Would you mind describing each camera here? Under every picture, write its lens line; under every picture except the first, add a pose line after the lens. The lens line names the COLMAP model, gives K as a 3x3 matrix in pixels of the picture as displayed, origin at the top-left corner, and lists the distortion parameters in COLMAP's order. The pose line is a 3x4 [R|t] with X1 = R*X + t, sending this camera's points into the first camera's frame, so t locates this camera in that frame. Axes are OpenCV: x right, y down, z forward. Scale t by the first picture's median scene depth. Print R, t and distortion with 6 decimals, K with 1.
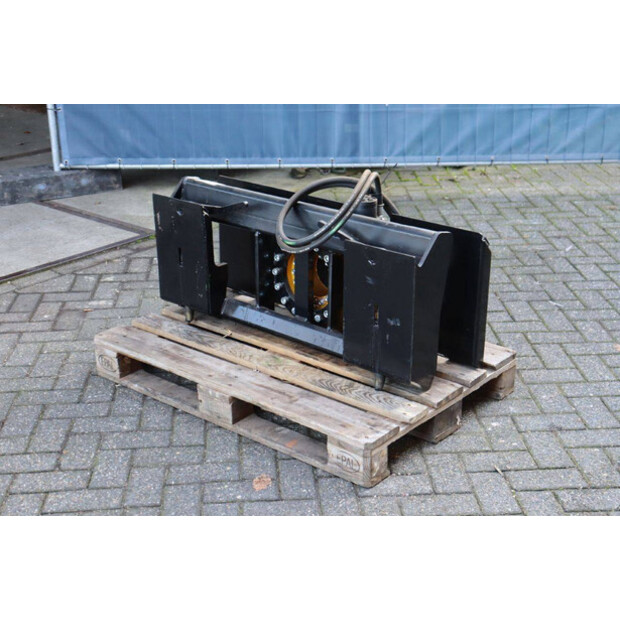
lens RADIAL K [[950.1, 0, 311.6], [0, 950.1, 294.6], [0, 0, 1]] dist [0.096009, 0.000000]
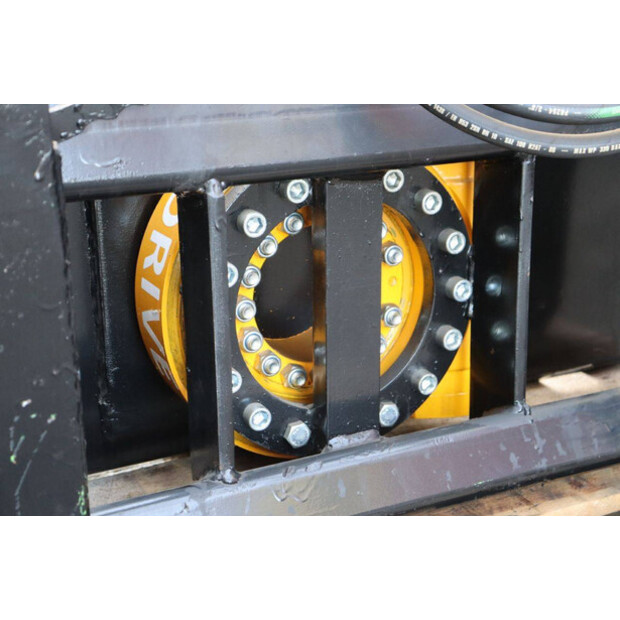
lens RADIAL K [[1052.6, 0, 309.8], [0, 1052.6, 309.7], [0, 0, 1]] dist [0.202123, 0.000000]
pose [[0.375332, -0.287224, 0.881265, -0.295598], [0.325866, 0.930970, 0.164637, -0.071476], [-0.867719, 0.225381, 0.443020, 0.858840]]
